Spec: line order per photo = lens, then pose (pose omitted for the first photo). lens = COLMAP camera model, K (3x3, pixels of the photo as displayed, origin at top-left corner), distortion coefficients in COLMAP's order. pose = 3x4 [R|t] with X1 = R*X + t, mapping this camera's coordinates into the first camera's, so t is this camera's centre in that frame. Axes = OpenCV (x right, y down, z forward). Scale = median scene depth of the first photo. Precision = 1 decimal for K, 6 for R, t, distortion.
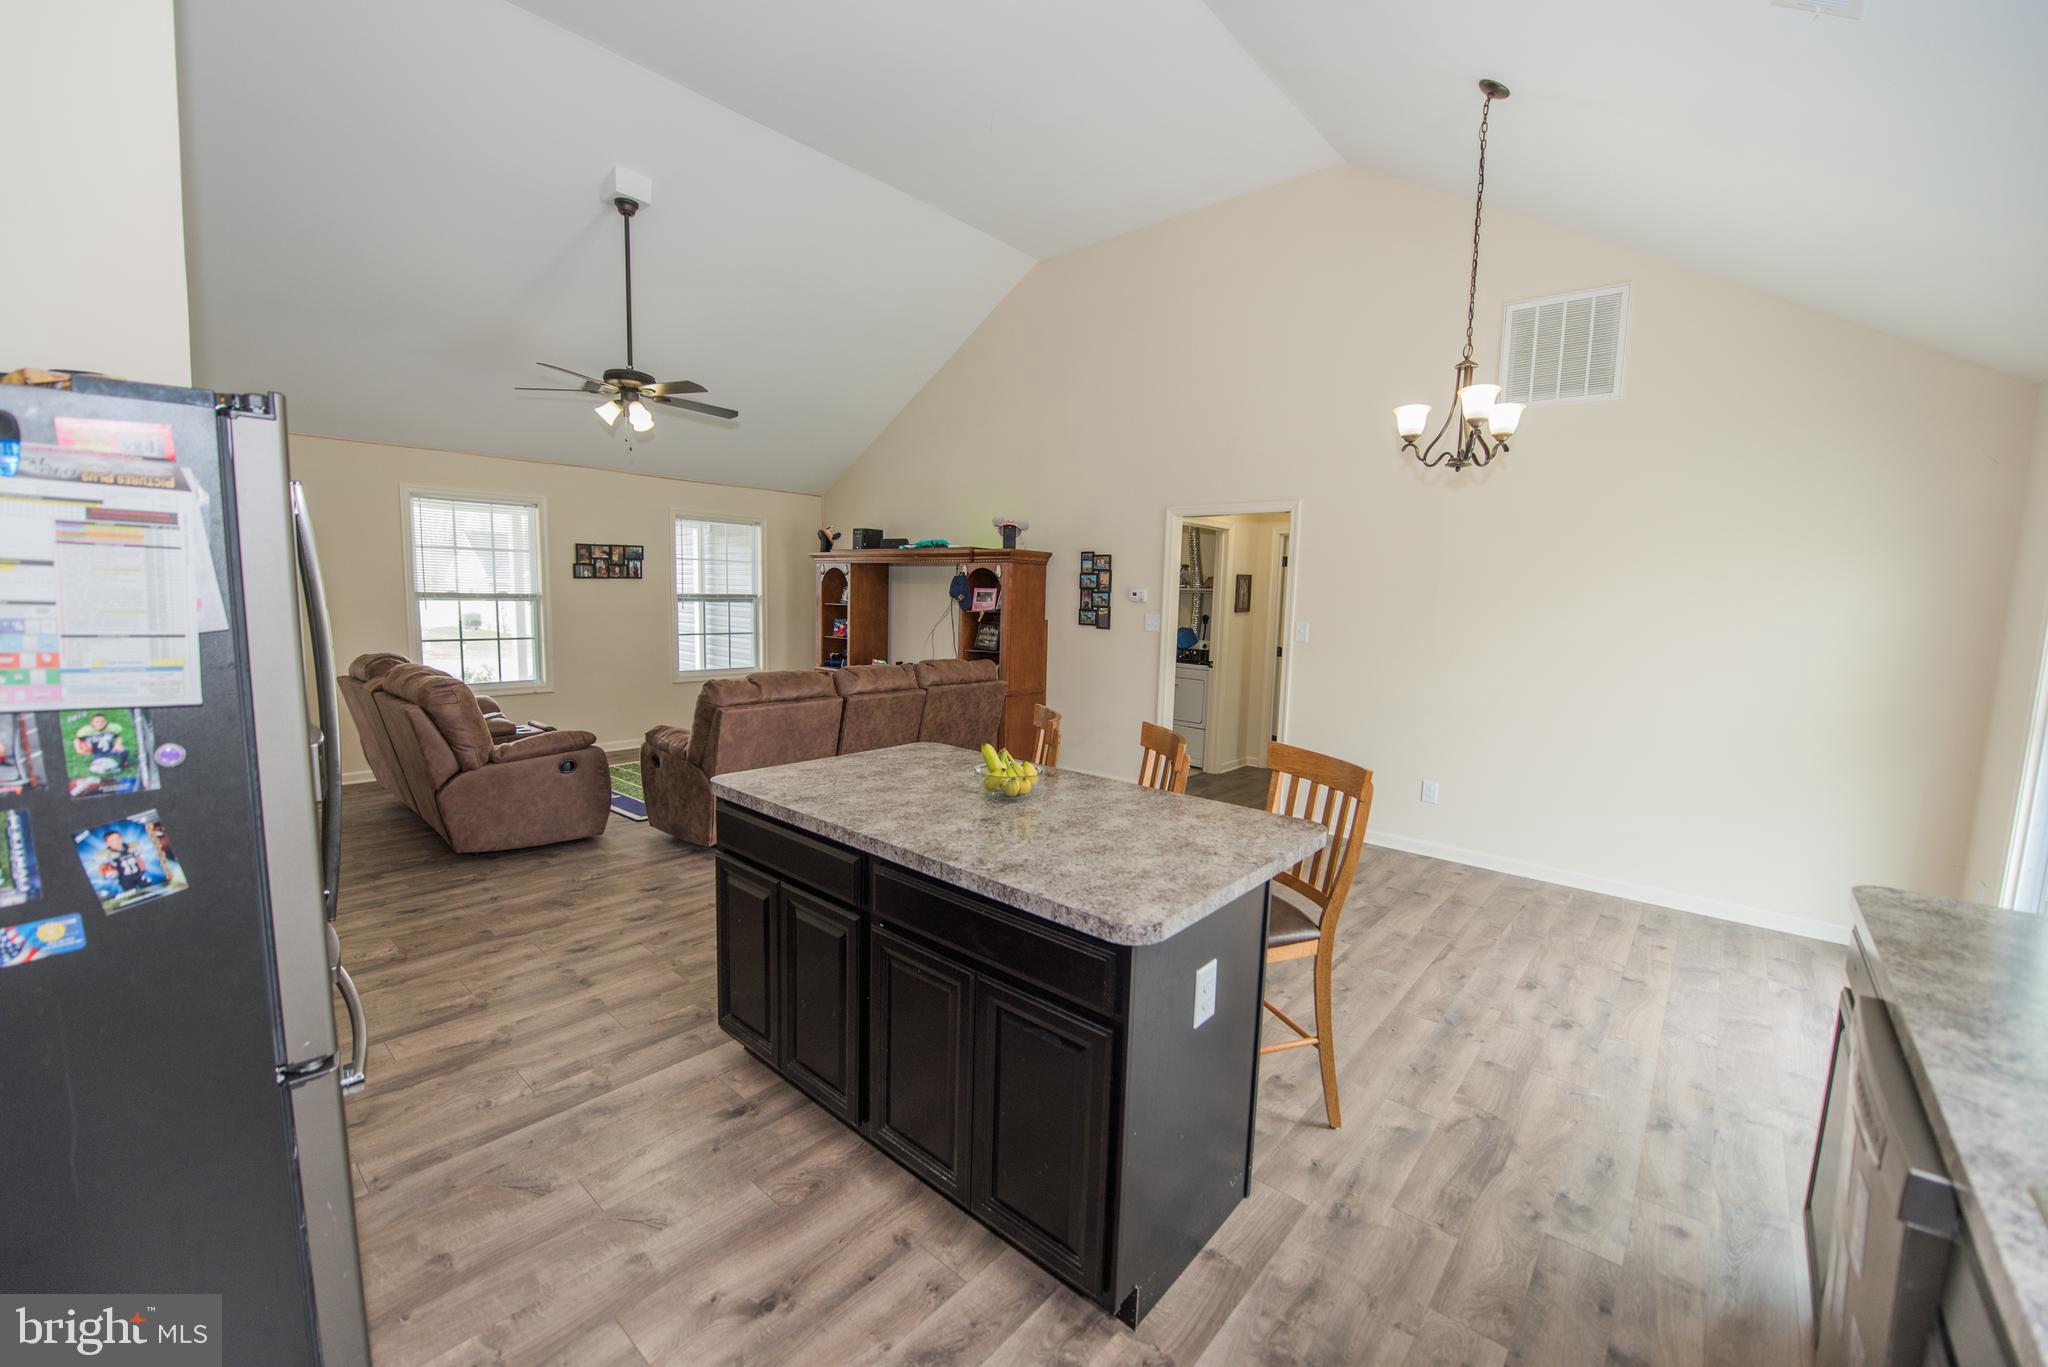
lens RADIAL K [[820.9, 0, 1018.4], [0, 820.9, 688.0], [0, 0, 1]] dist [-0.014687, -0.002533]
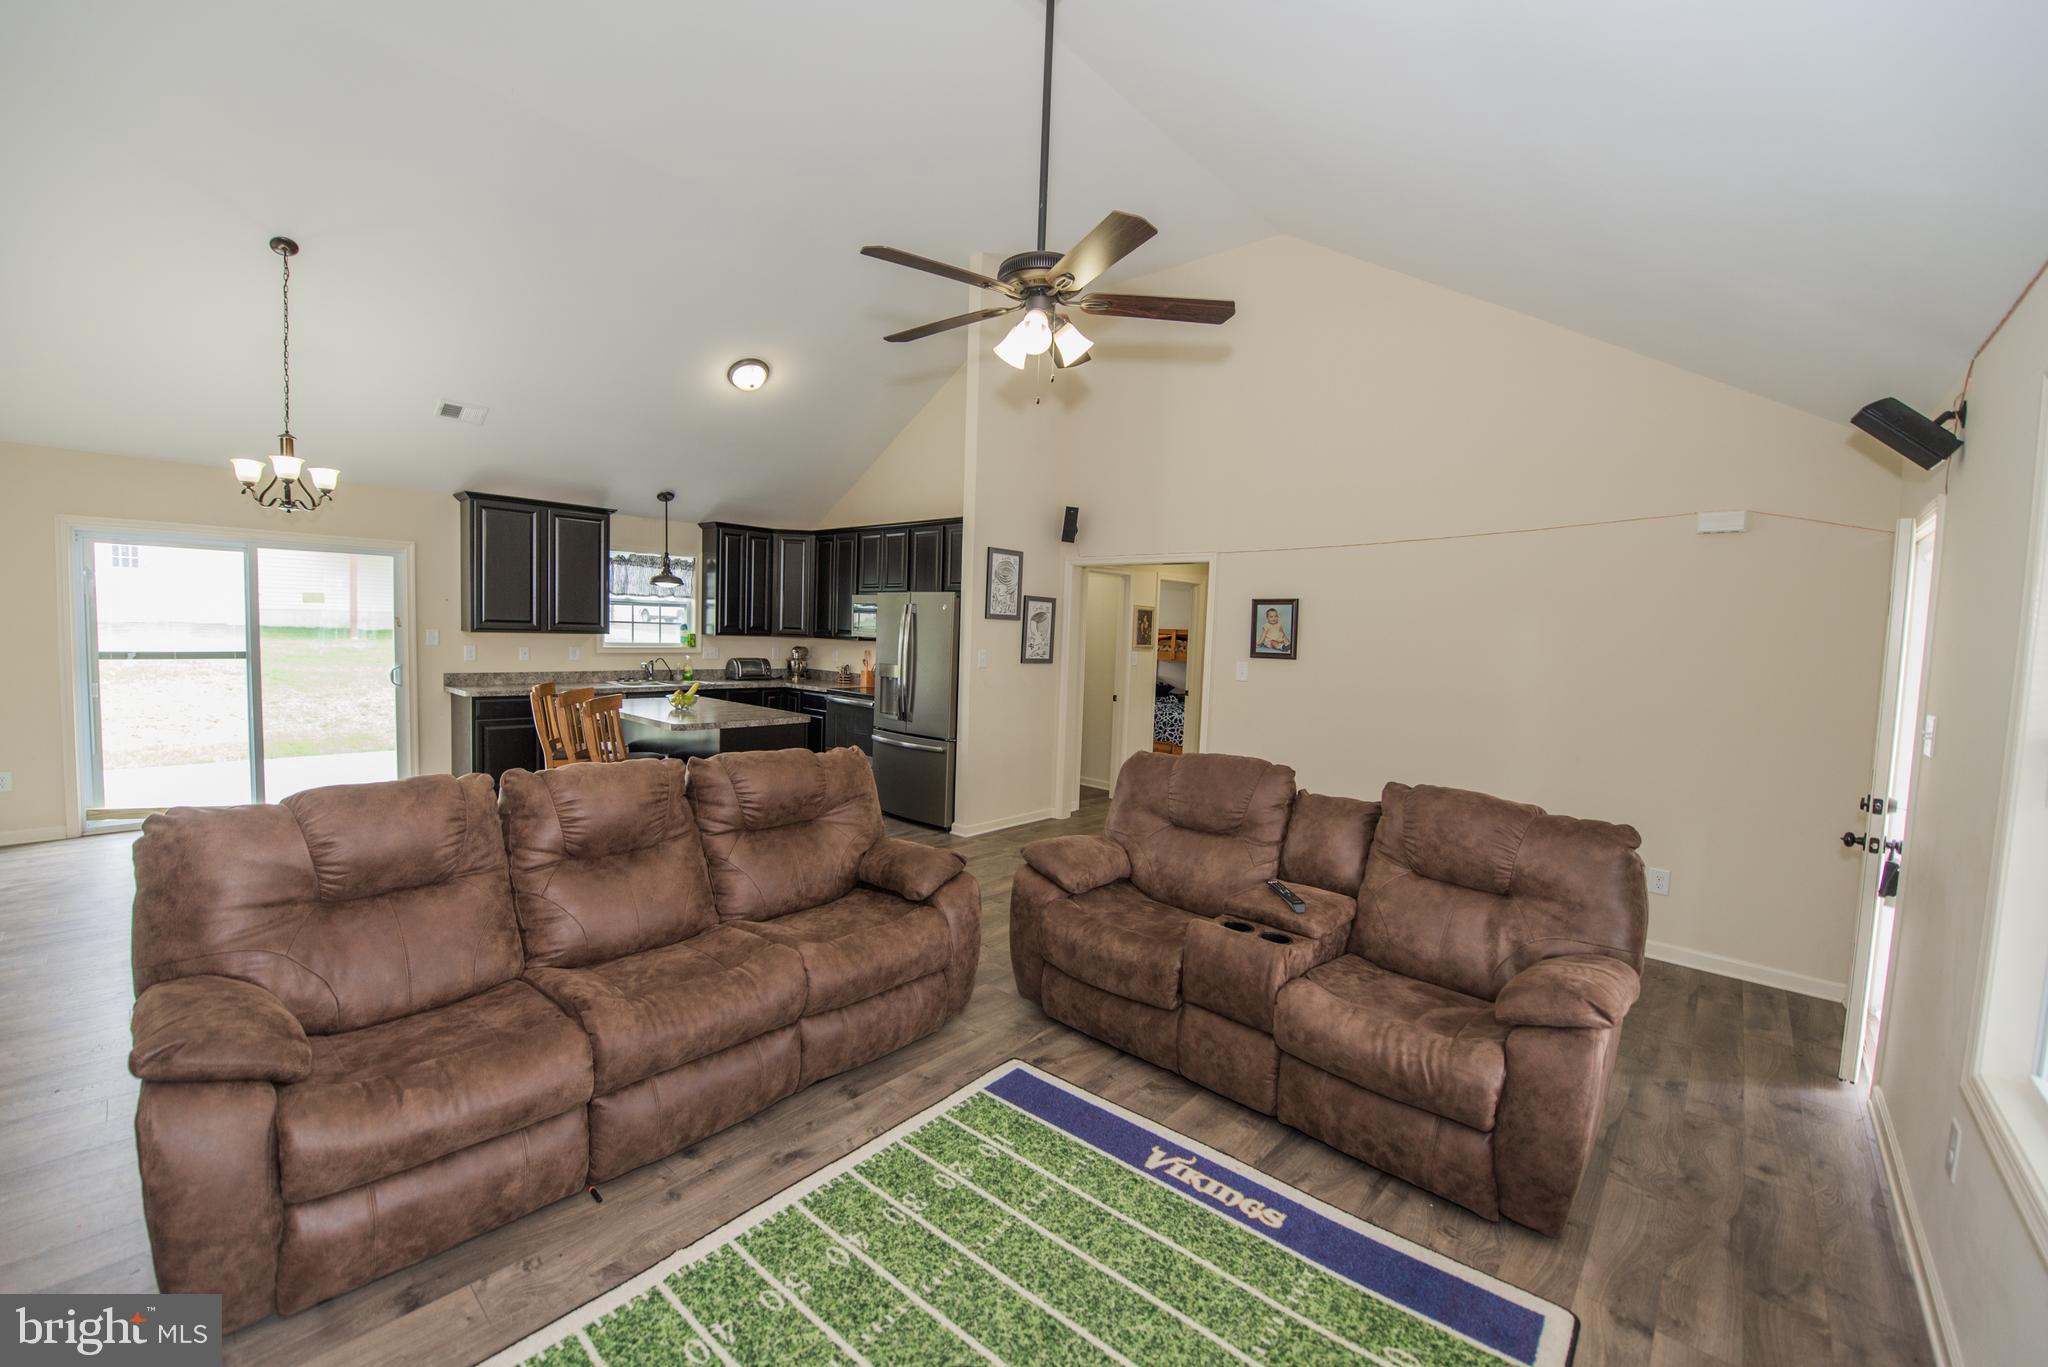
lens RADIAL K [[820.9, 0, 1019.5], [0, 820.9, 682.2], [0, 0, 1]] dist [-0.014687, -0.002533]
pose [[-0.998004, -0.062992, 0.004425, -0.376826], [-0.061128, 0.981303, 0.182504, -0.164972], [-0.015839, 0.181869, -0.983195, 1.260017]]
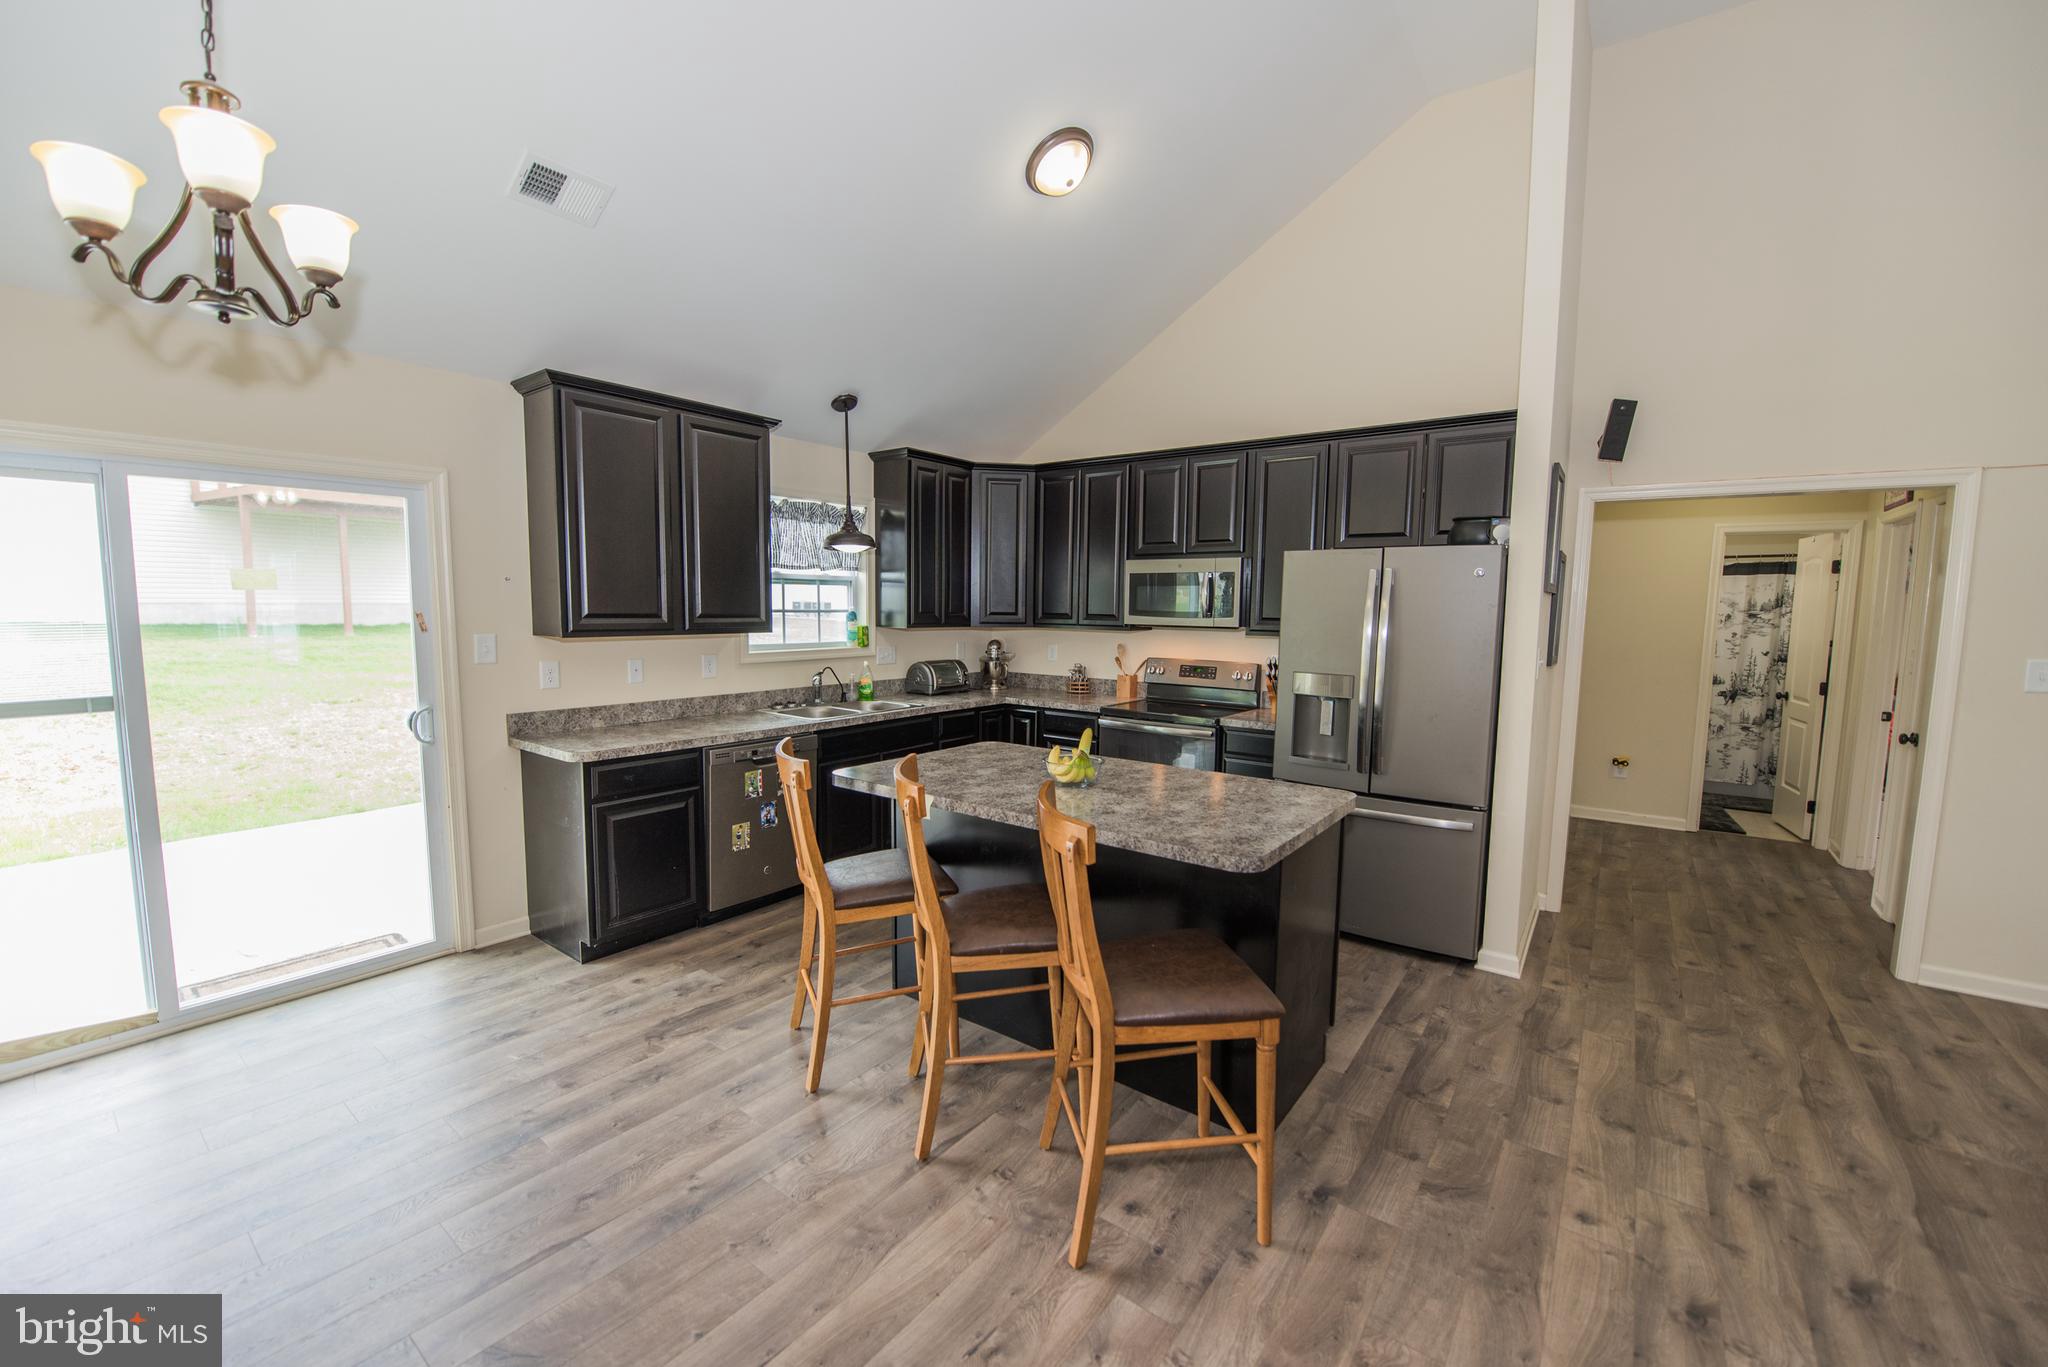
lens RADIAL K [[820.9, 0, 1020.0], [0, 820.9, 683.0], [0, 0, 1]] dist [-0.014687, -0.002533]
pose [[-0.996459, -0.031656, -0.077899, 0.061504], [-0.047303, 0.976970, 0.208068, -0.095963], [0.069519, 0.211016, -0.975007, 0.810794]]
